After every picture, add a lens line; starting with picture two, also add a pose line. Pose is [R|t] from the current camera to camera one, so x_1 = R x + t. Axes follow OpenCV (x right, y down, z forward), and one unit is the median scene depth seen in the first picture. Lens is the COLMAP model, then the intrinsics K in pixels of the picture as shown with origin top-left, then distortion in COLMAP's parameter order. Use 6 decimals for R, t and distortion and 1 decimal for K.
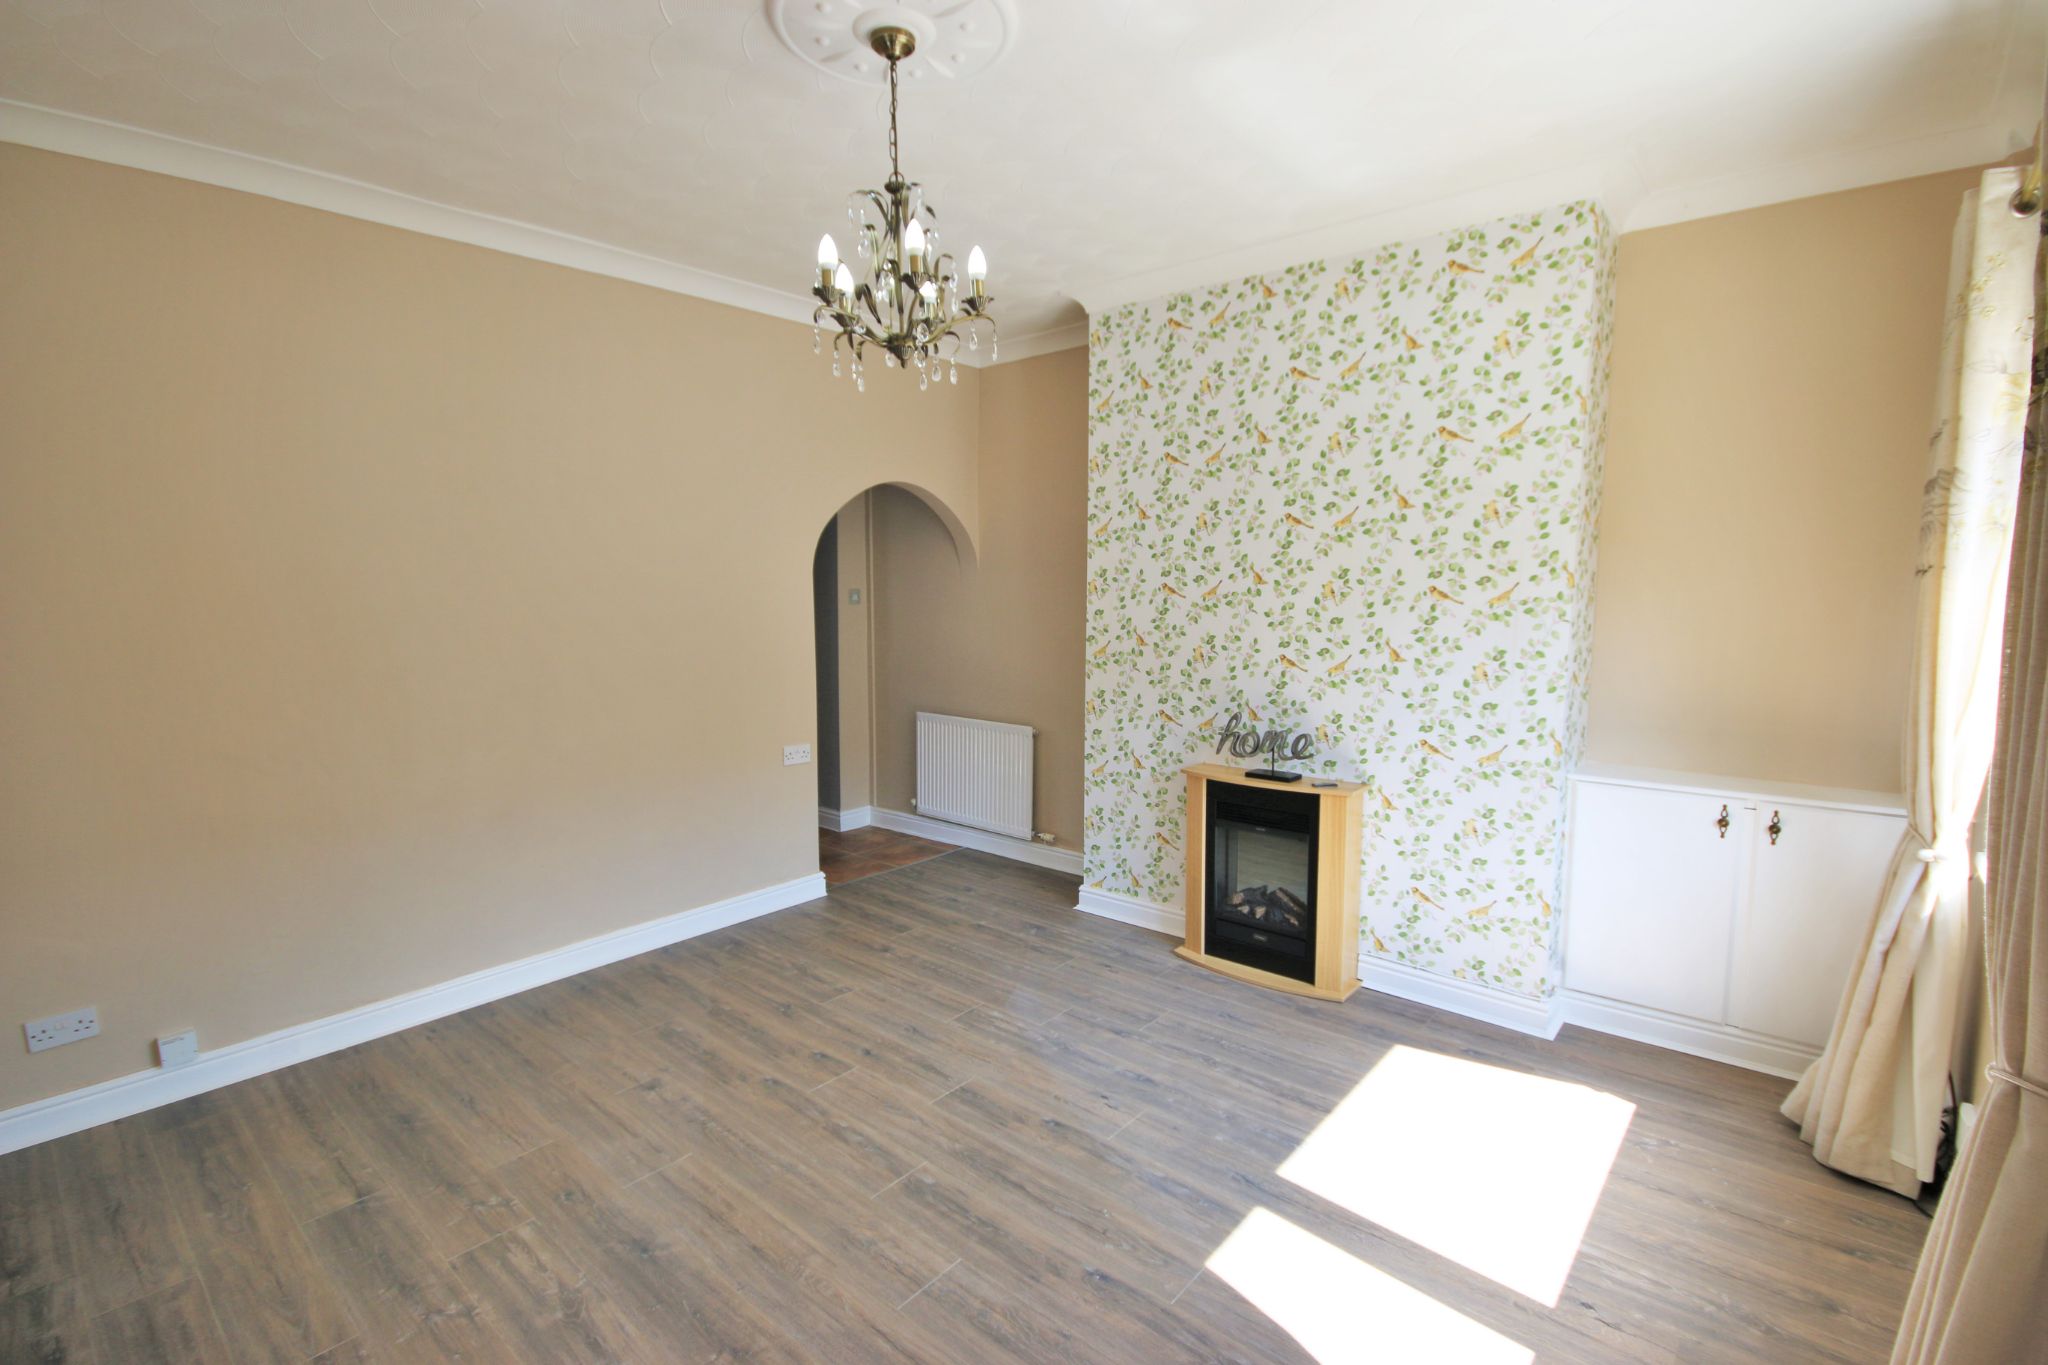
lens RADIAL K [[925.2, 0, 1029.5], [0, 925.2, 689.4], [0, 0, 1]] dist [-0.003911, 0.000047]
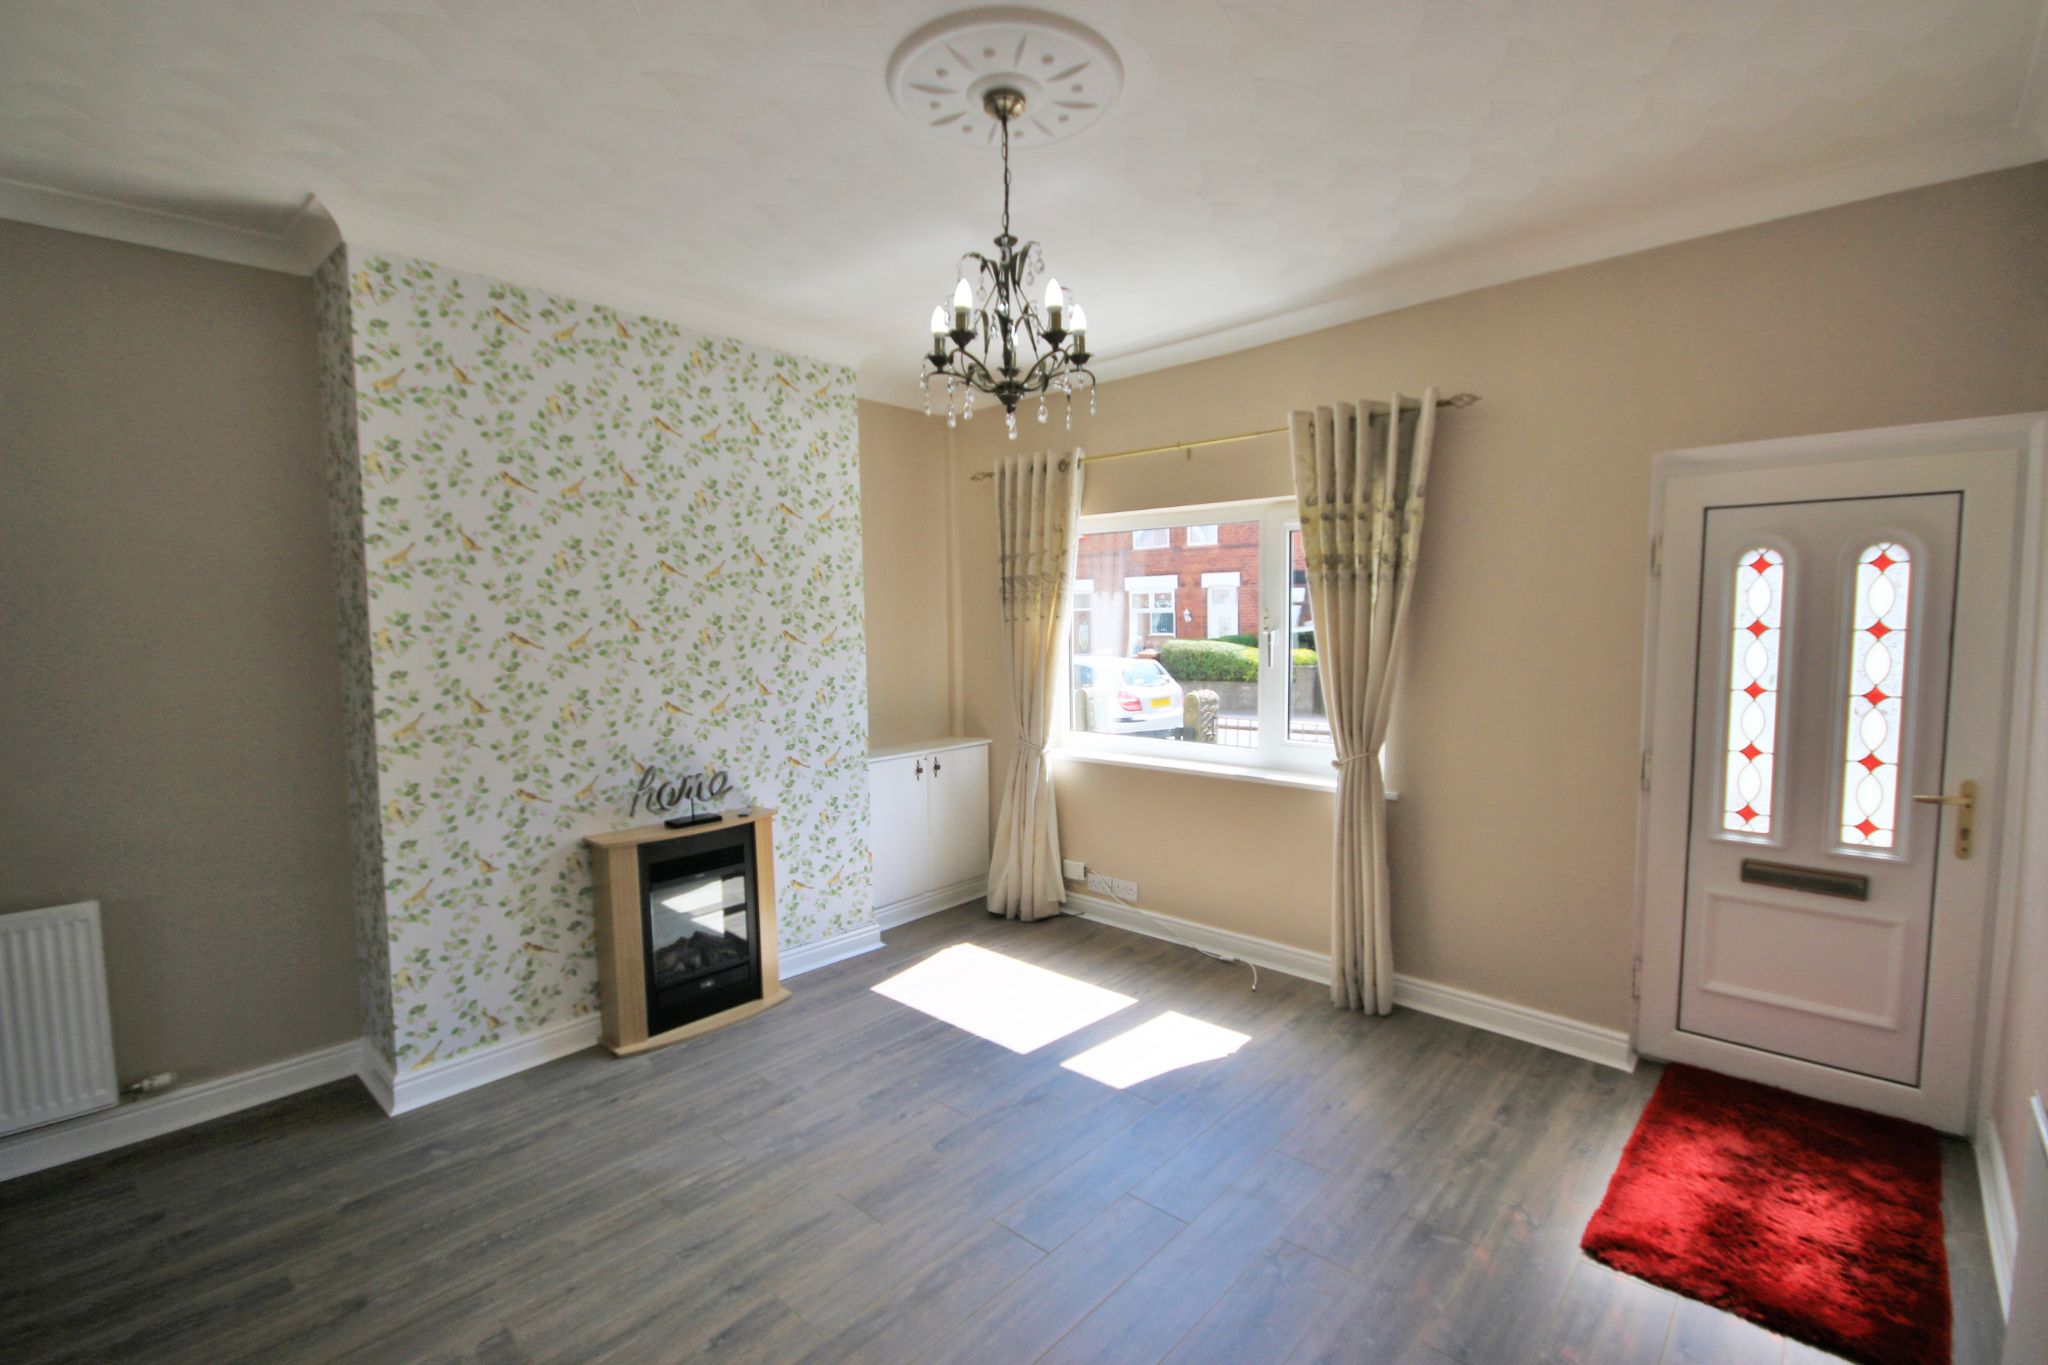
lens RADIAL K [[925.2, 0, 1029.4], [0, 925.2, 682.1], [0, 0, 1]] dist [-0.003911, 0.000047]
pose [[0.025923, -0.066081, 0.997477, -0.723173], [0.120589, 0.990733, 0.062500, -0.075251], [-0.992364, 0.118665, 0.033652, 0.591671]]
